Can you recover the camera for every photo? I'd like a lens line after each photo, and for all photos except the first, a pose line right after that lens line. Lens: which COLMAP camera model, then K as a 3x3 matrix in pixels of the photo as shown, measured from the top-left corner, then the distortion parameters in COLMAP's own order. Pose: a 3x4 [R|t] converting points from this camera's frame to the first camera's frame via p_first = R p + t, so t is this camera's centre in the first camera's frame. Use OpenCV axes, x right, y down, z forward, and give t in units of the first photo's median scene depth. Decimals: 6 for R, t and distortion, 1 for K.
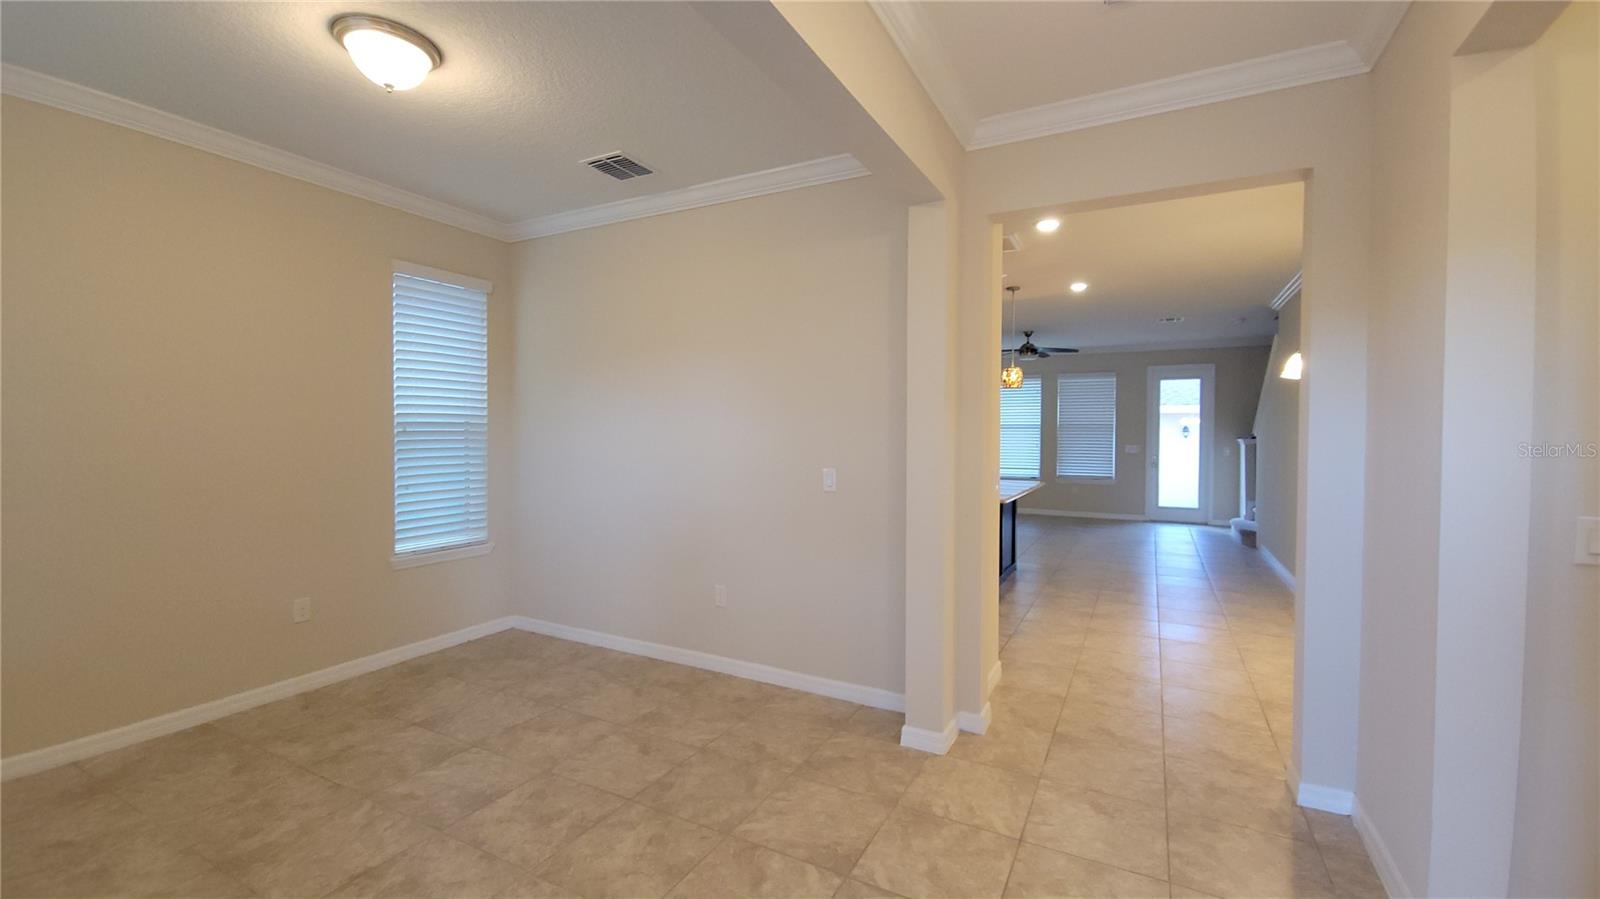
lens RADIAL K [[652.4, 0, 812.1], [0, 652.4, 442.8], [0, 0, 1]] dist [0.006883, -0.004071]
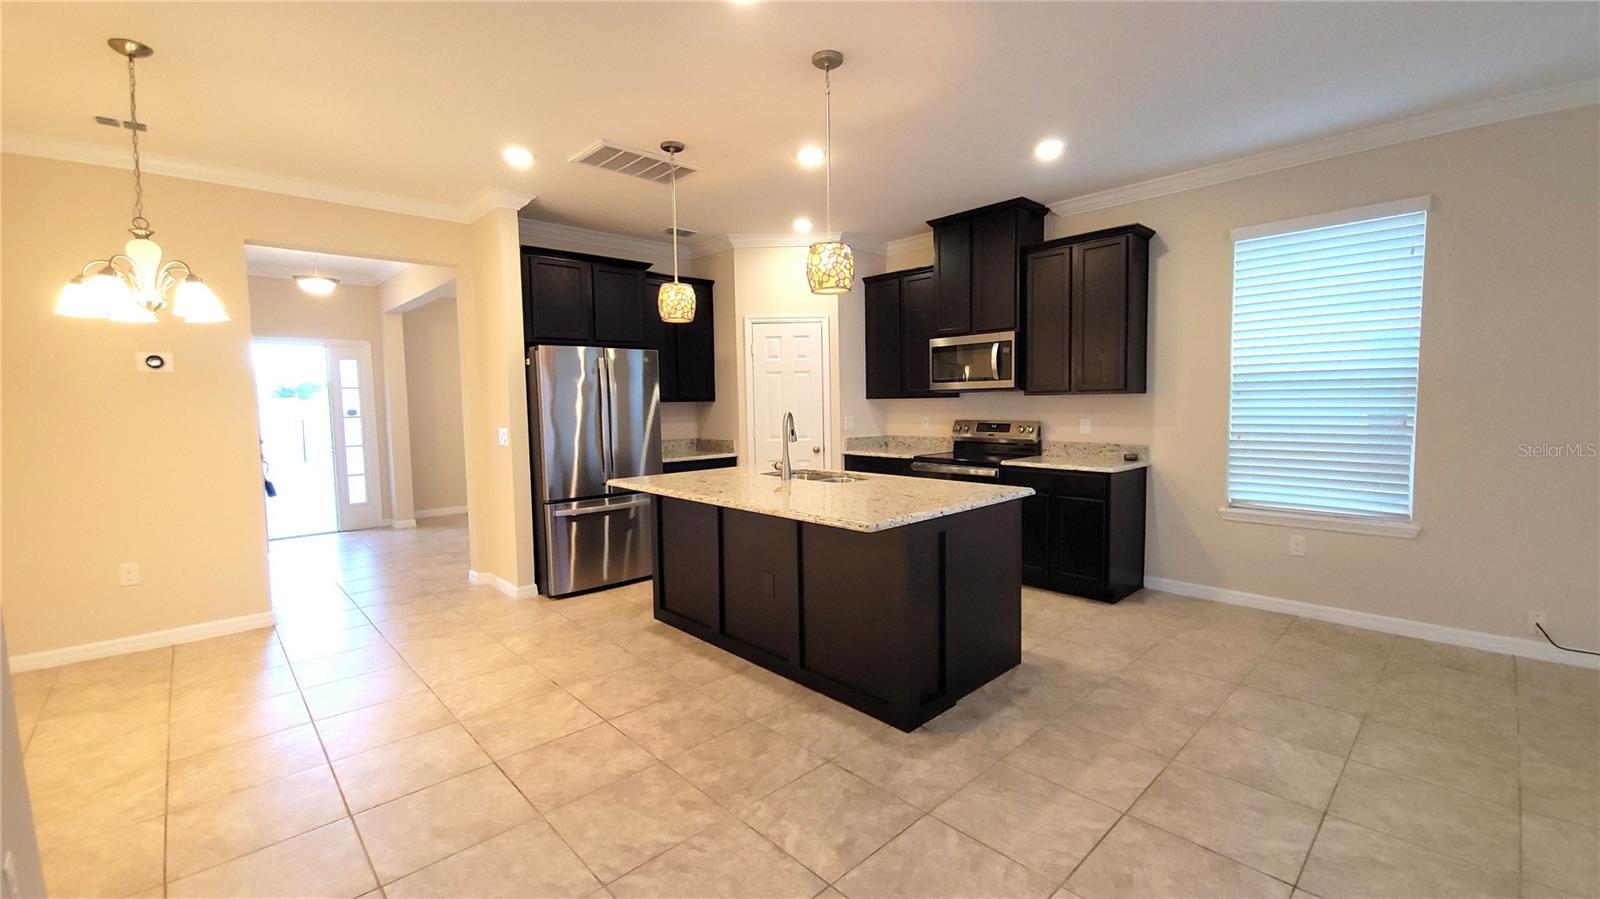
lens RADIAL K [[652.4, 0, 813.4], [0, 652.4, 445.8], [0, 0, 1]] dist [0.006883, -0.004071]
pose [[-0.319995, 0.067504, -0.945011, 1.195512], [-0.001717, 0.997416, 0.071829, -0.013522], [0.947418, 0.024608, -0.319052, 1.838759]]
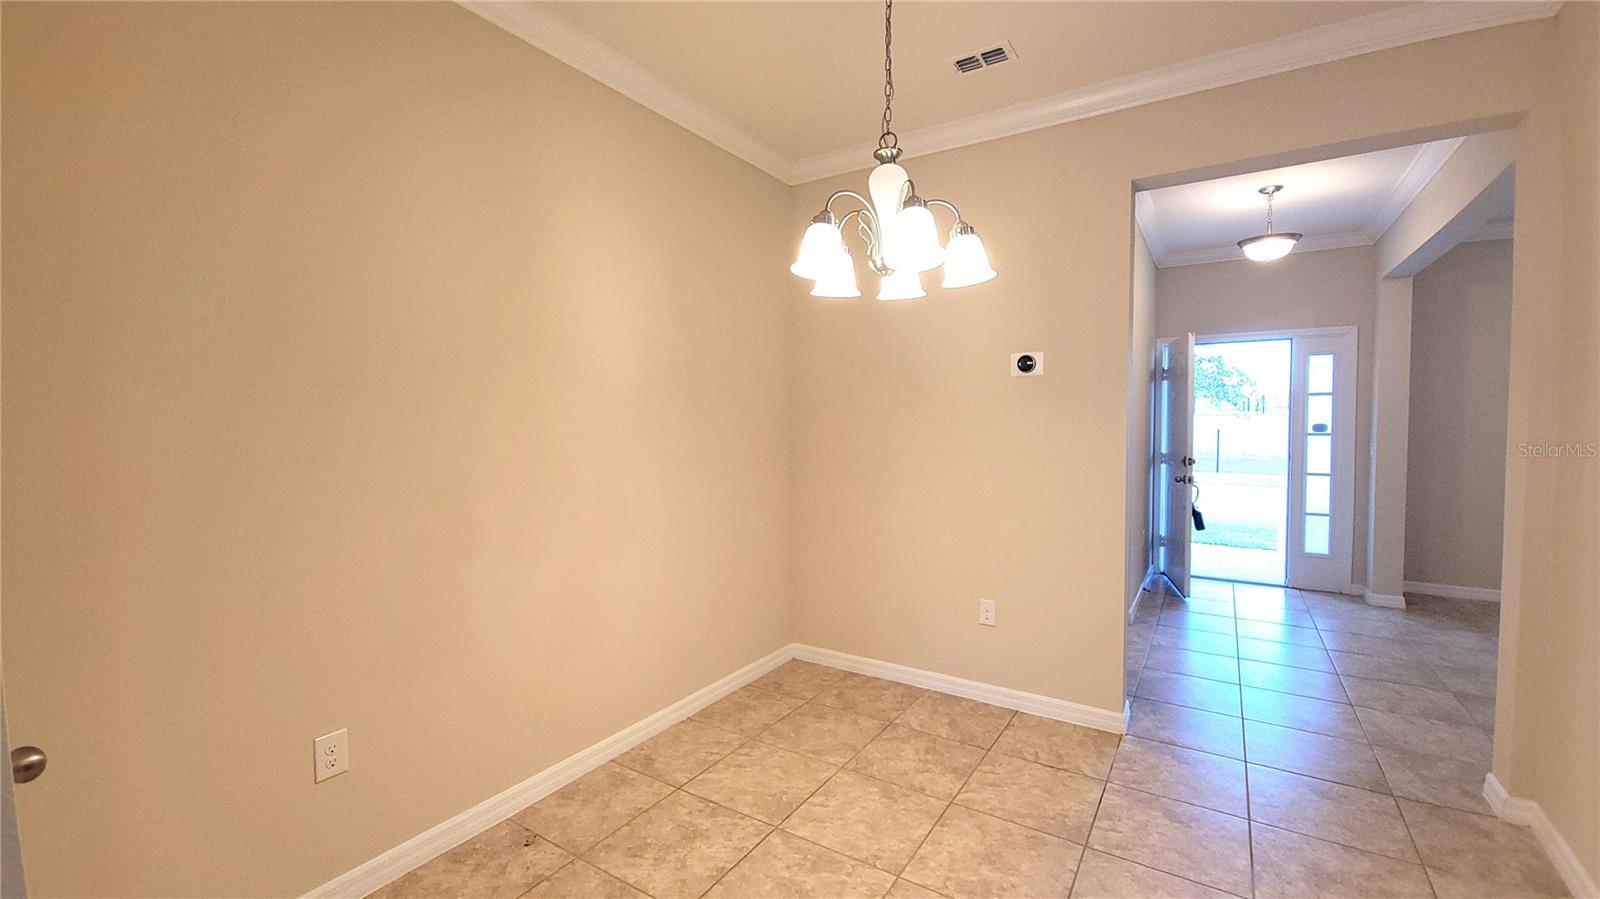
lens RADIAL K [[652.4, 0, 812.4], [0, 652.4, 443.1], [0, 0, 1]] dist [0.006883, -0.004071]
pose [[-0.996912, -0.006593, 0.078250, 0.801276], [-0.002230, 0.998444, 0.055720, -0.013171], [-0.078495, 0.055373, -0.995375, 1.436335]]
